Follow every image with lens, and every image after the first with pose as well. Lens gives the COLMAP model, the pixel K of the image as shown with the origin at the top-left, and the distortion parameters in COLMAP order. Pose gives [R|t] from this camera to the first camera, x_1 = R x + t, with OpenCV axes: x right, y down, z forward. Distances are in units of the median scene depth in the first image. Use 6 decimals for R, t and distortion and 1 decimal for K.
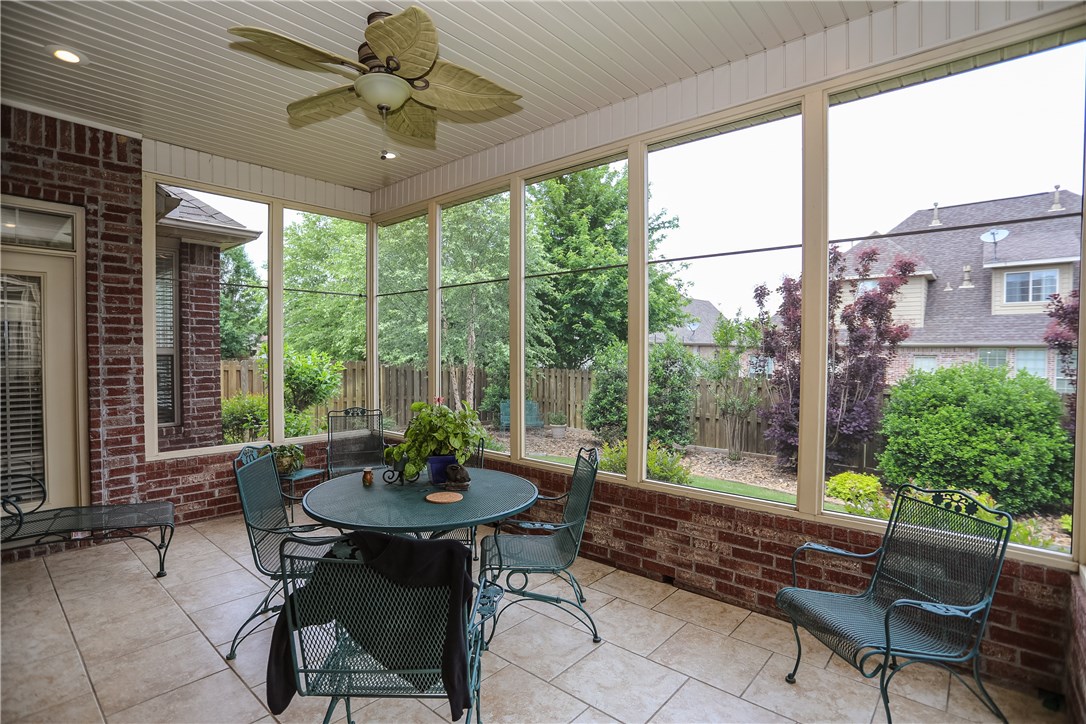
lens RADIAL K [[527.9, 0, 538.8], [0, 527.9, 362.5], [0, 0, 1]] dist [-0.065883, 0.025395]
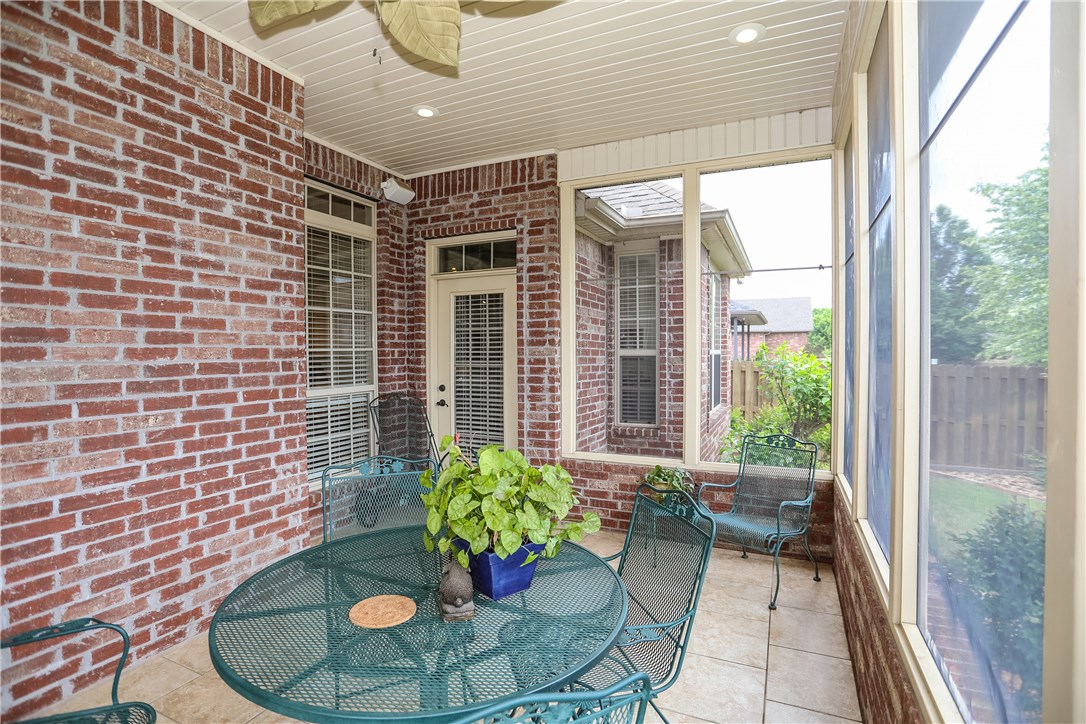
lens RADIAL K [[527.9, 0, 542.0], [0, 527.9, 359.6], [0, 0, 1]] dist [-0.065883, 0.025395]
pose [[0.286708, 0.008059, -0.957984, 0.263916], [-0.017303, 0.999845, 0.003233, -0.009952], [0.957862, 0.015650, 0.286803, 0.672227]]
